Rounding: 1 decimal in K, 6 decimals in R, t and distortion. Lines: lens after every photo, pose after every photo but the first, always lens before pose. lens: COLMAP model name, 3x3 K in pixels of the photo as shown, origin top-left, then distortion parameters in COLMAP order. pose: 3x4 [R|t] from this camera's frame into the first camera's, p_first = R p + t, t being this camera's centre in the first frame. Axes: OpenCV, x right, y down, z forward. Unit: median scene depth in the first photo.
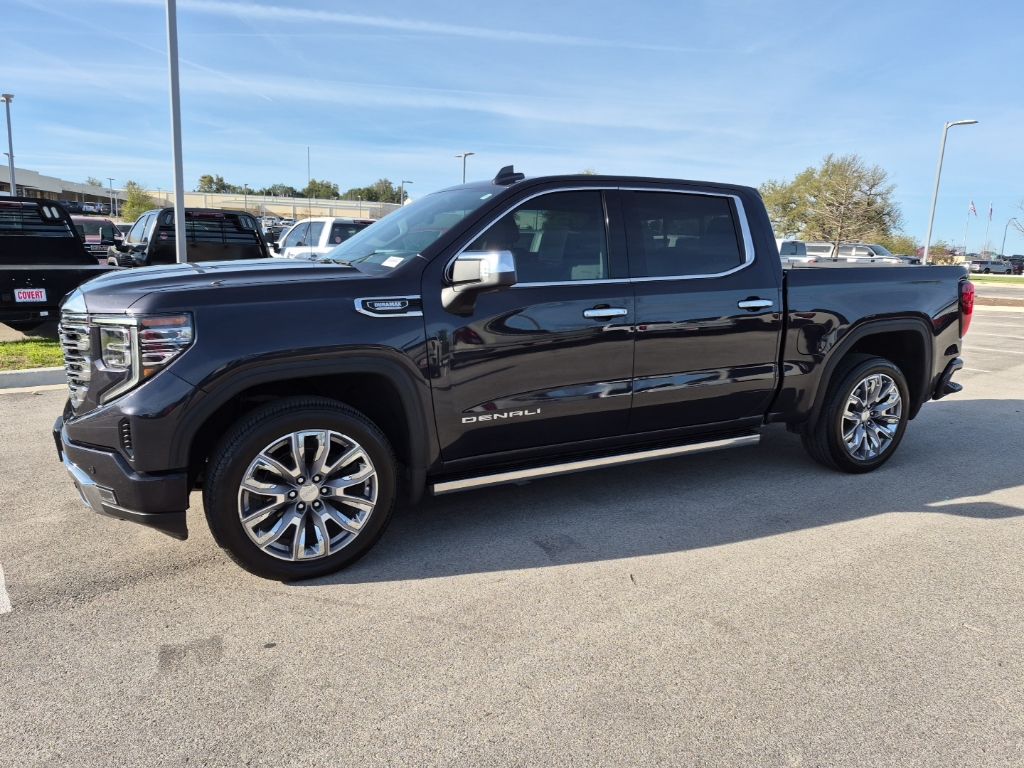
lens RADIAL K [[707.3, 0, 518.6], [0, 707.3, 395.2], [0, 0, 1]] dist [0.079401, -0.072172]
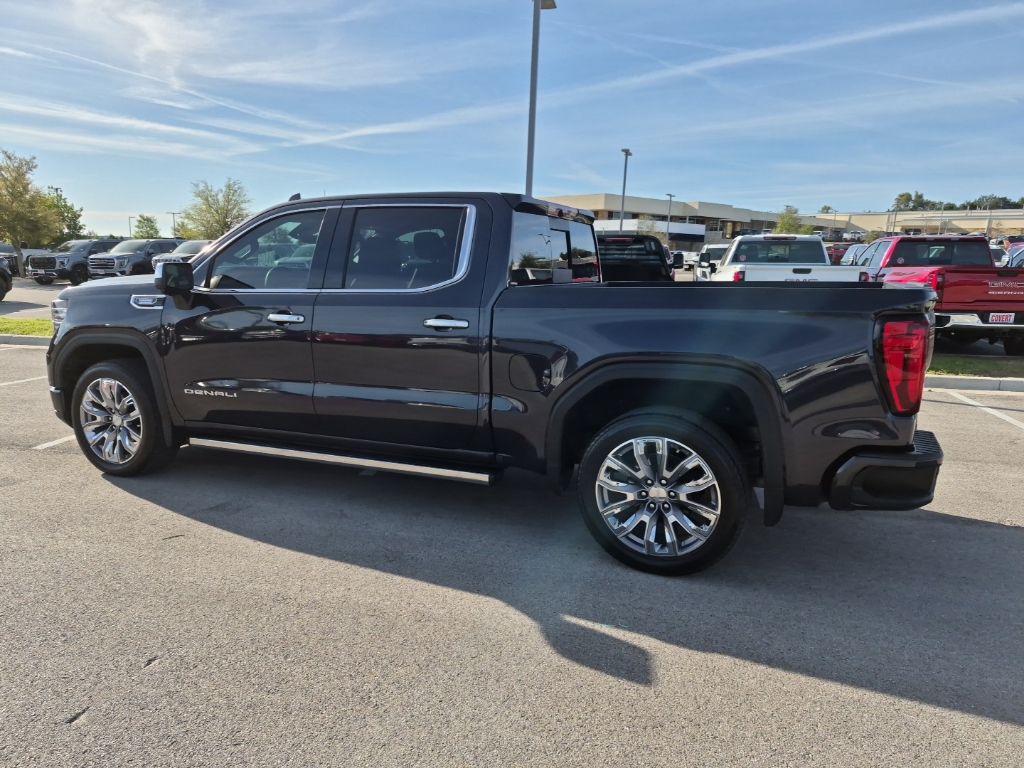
lens RADIAL K [[707.3, 0, 517.4], [0, 707.3, 384.2], [0, 0, 1]] dist [0.079401, -0.072172]
pose [[0.624533, 0.122774, -0.771288, 1.297003], [-0.155347, 0.987361, 0.031379, -0.110870], [0.765392, 0.100220, 0.635713, 0.603867]]
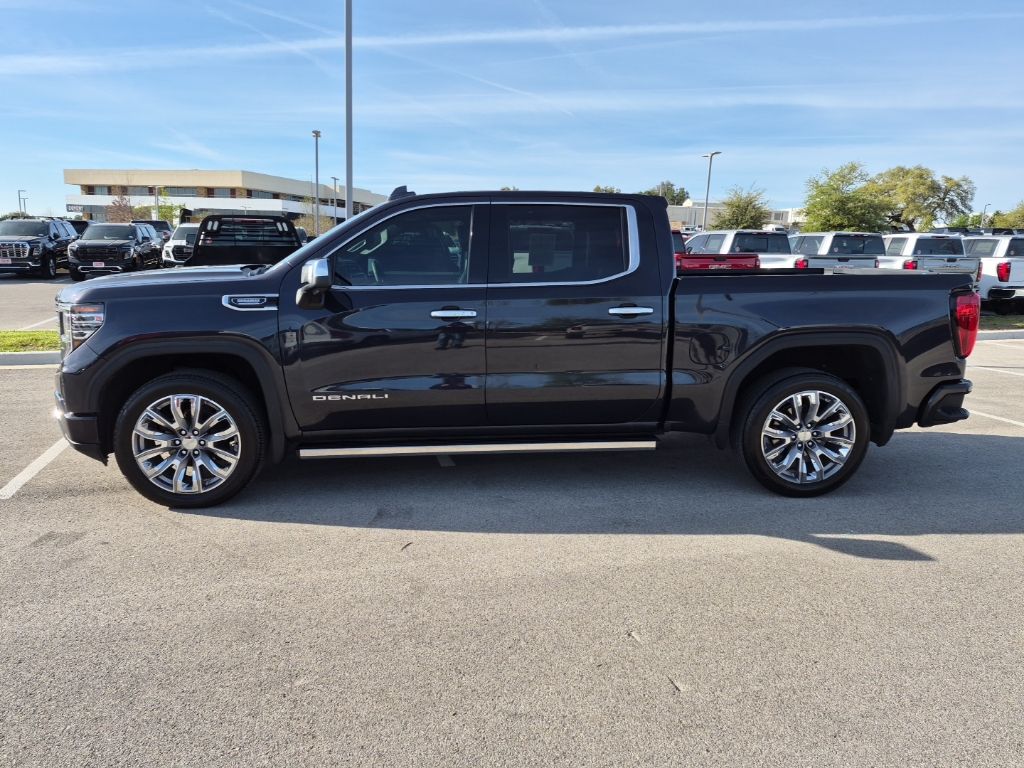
lens RADIAL K [[707.3, 0, 516.0], [0, 707.3, 374.8], [0, 0, 1]] dist [0.079401, -0.072172]
pose [[0.921775, 0.062361, -0.382678, 0.682962], [-0.073780, 0.997158, -0.015221, -0.010463], [0.380641, 0.042265, 0.923756, 0.005665]]
